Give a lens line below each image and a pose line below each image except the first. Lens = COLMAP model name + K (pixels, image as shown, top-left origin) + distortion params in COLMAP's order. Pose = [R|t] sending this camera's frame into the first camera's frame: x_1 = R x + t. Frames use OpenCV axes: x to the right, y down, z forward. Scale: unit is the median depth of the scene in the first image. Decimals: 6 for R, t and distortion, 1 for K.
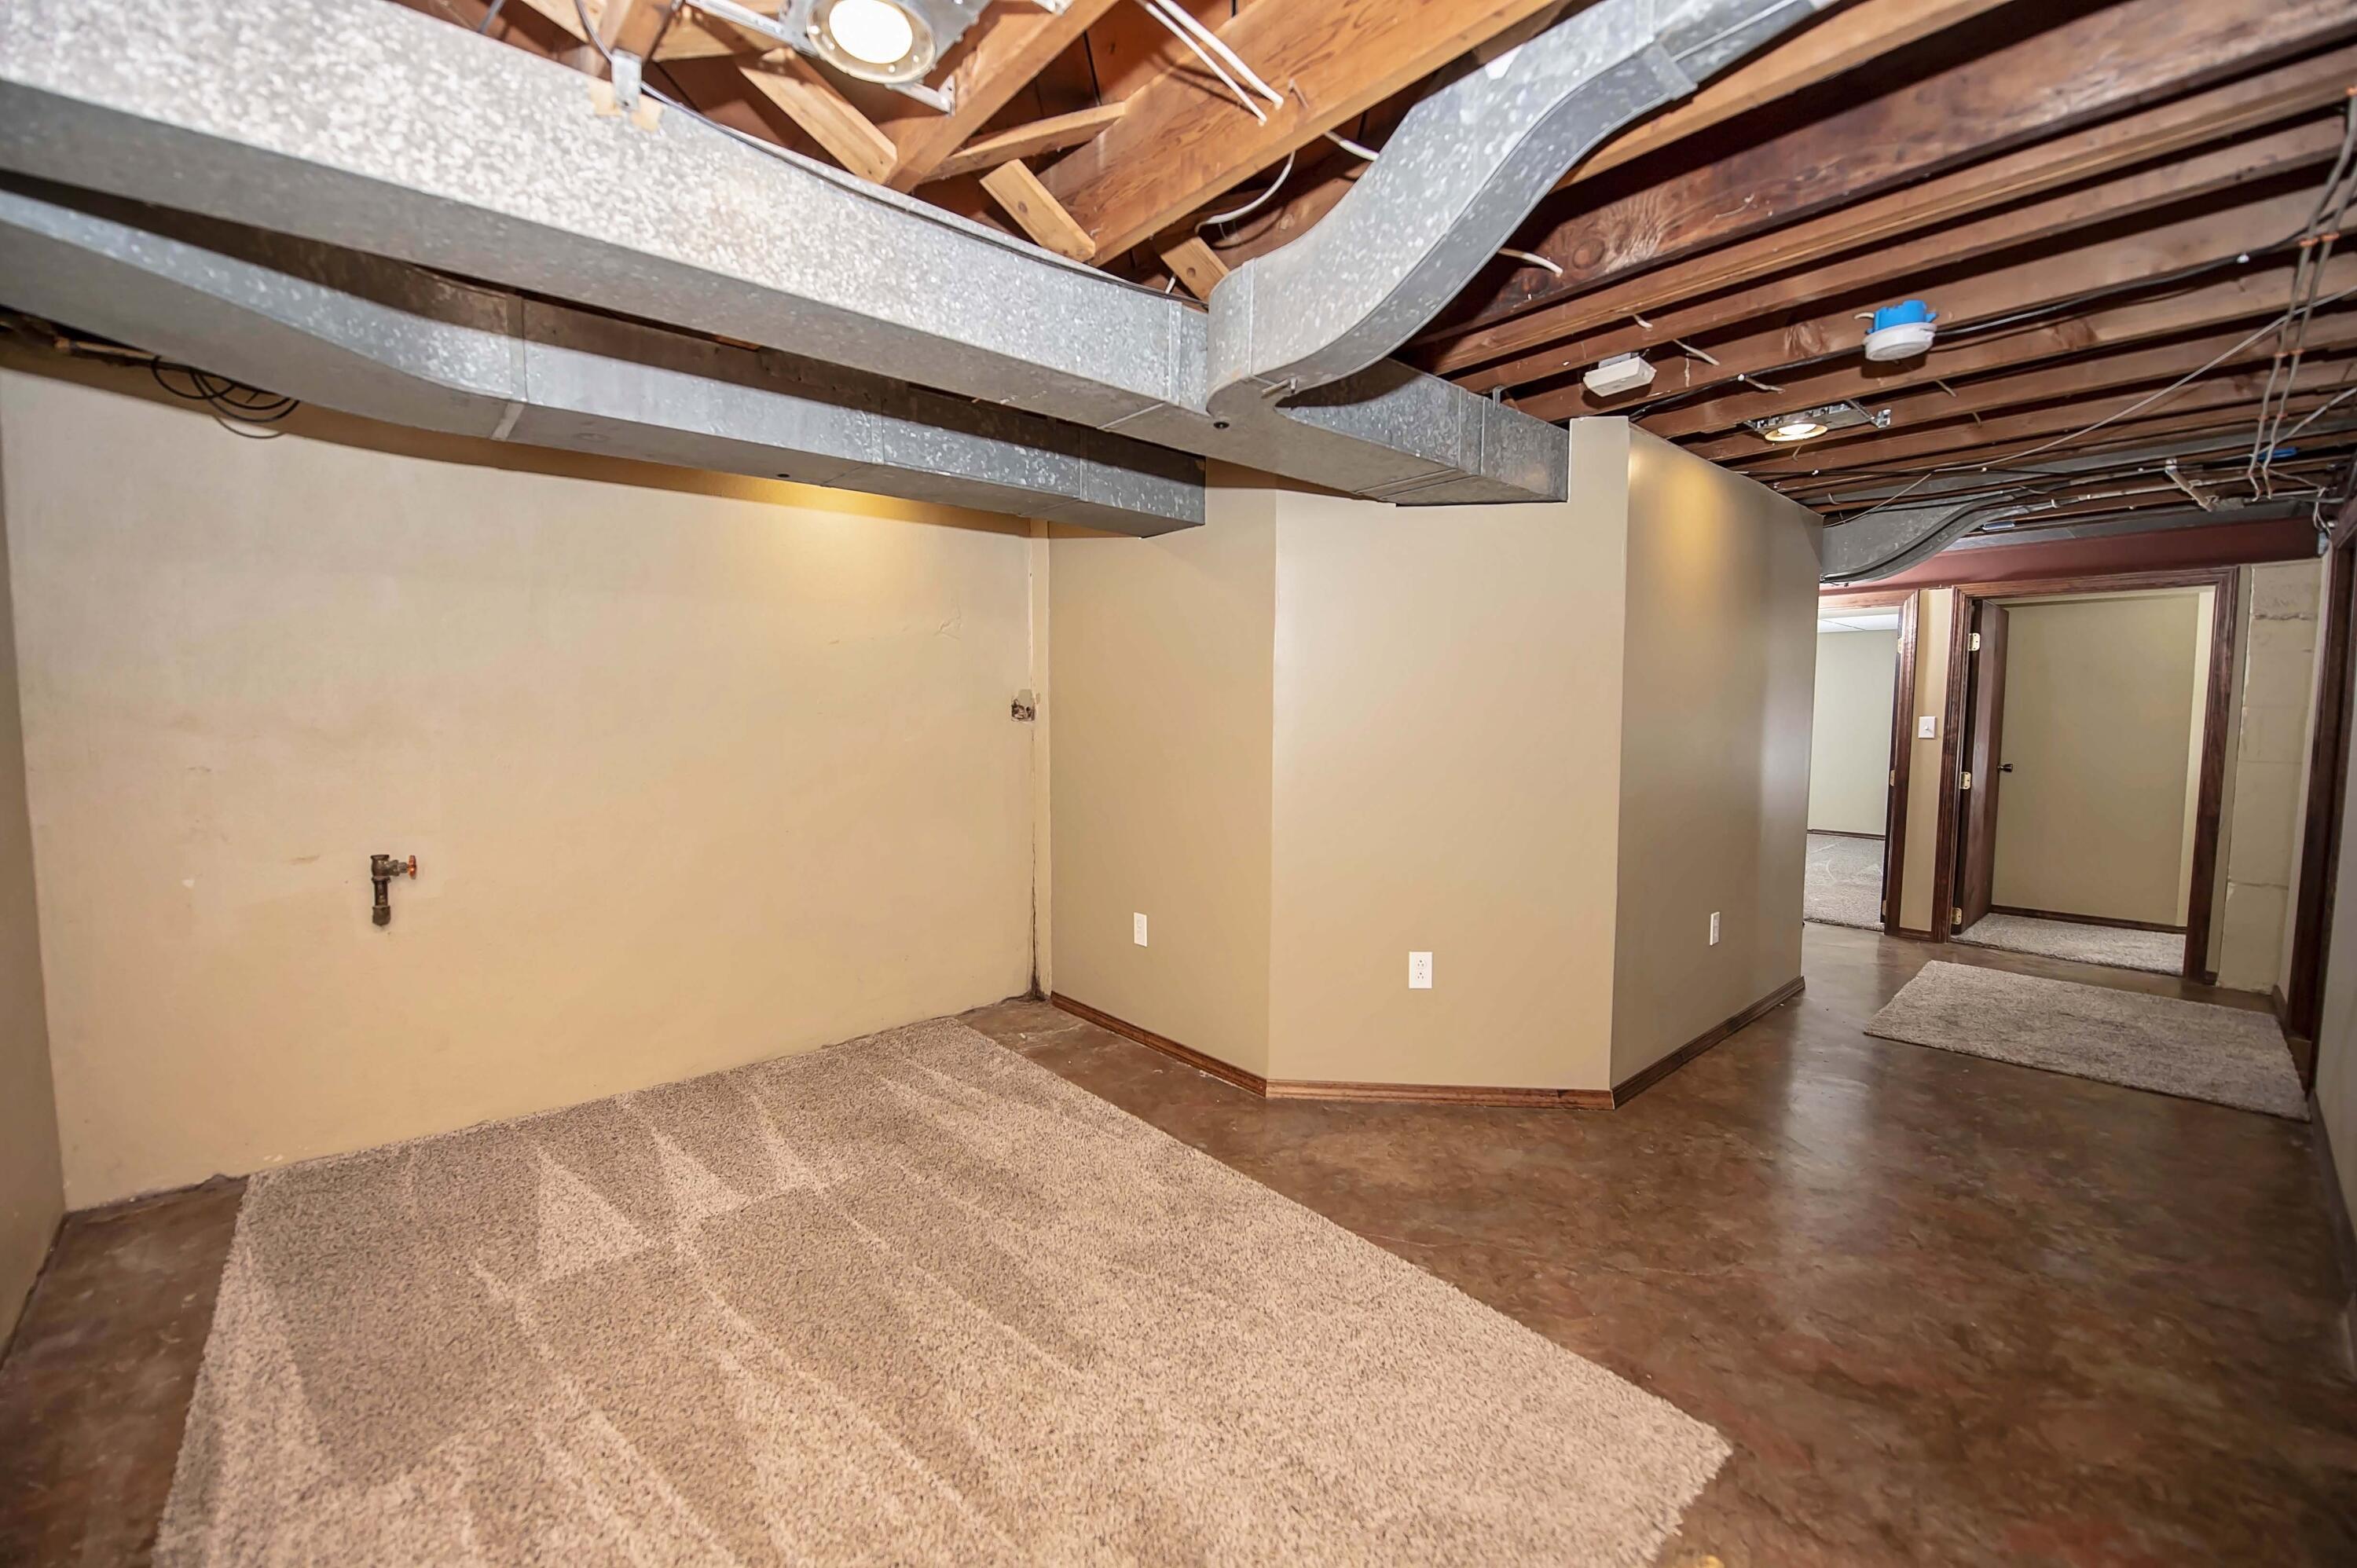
lens RADIAL K [[938.4, 0, 1171.6], [0, 938.4, 782.0], [0, 0, 1]] dist [-0.009705, -0.006112]
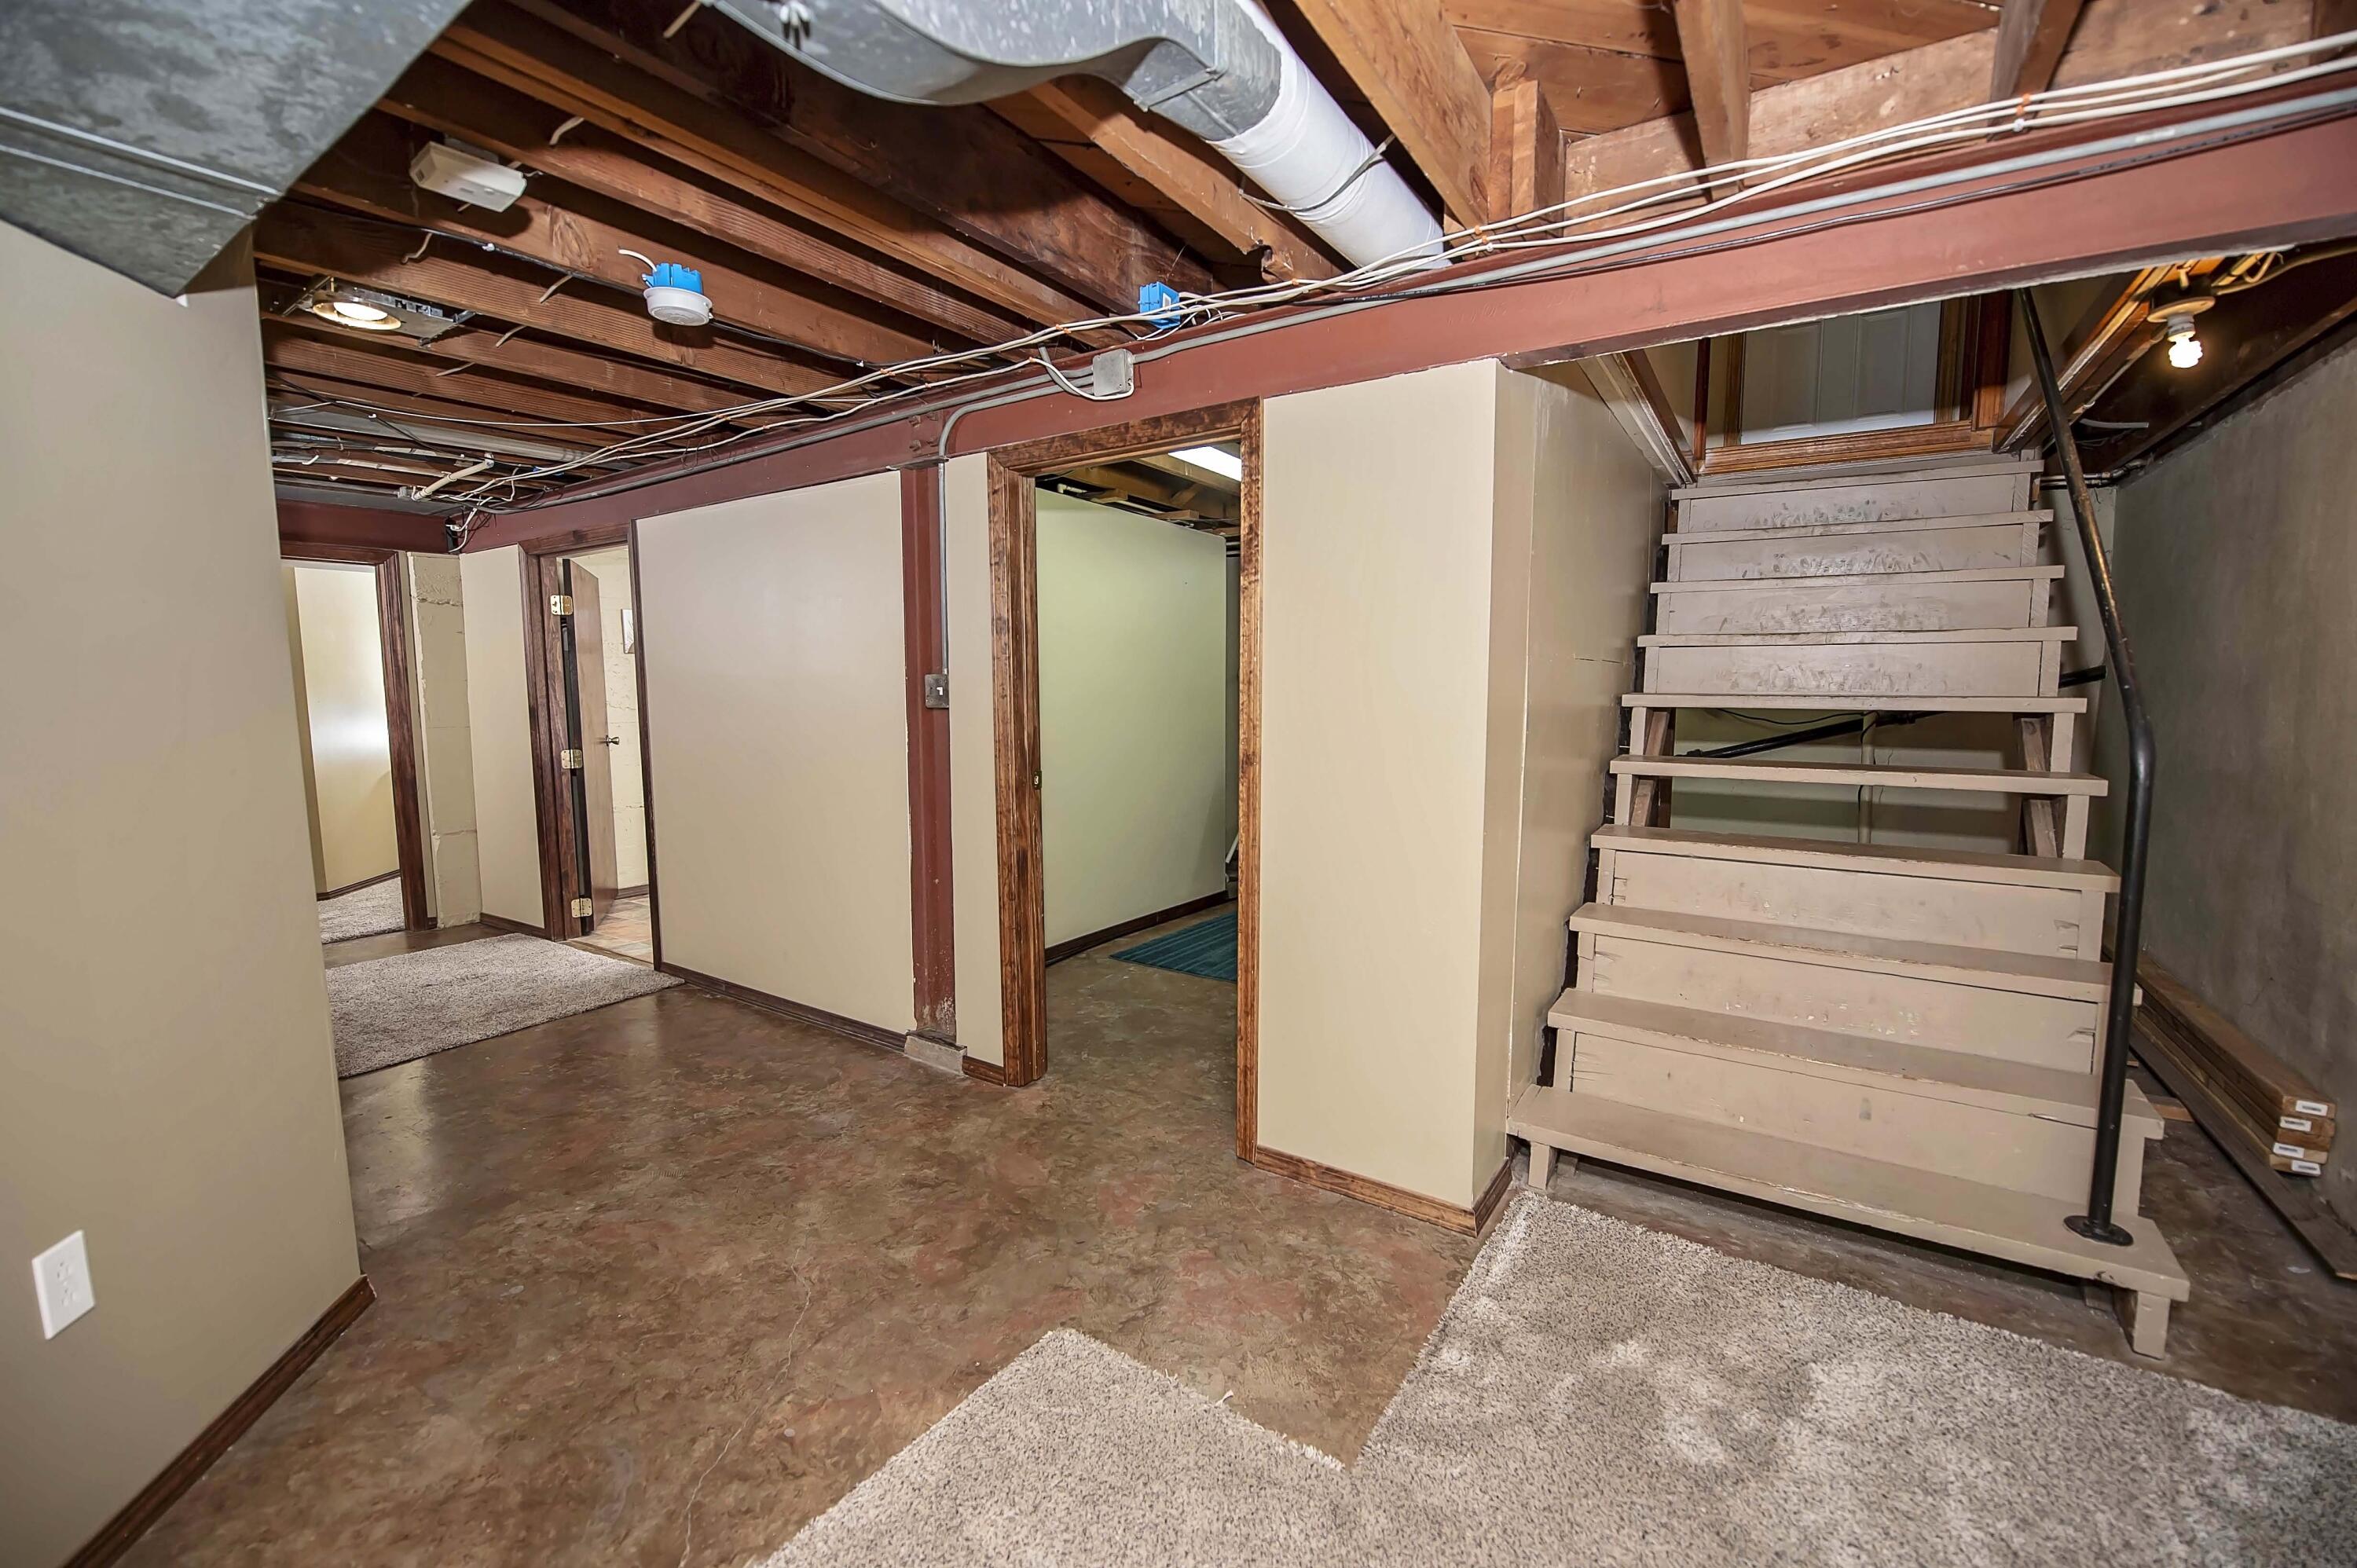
lens RADIAL K [[938.4, 0, 1171.6], [0, 938.4, 782.0], [0, 0, 1]] dist [-0.009705, -0.006112]
pose [[-0.264020, -0.099920, 0.959328, -0.342268], [0.070118, 0.989999, 0.122412, -0.061241], [-0.961965, 0.099585, -0.254374, 0.797278]]
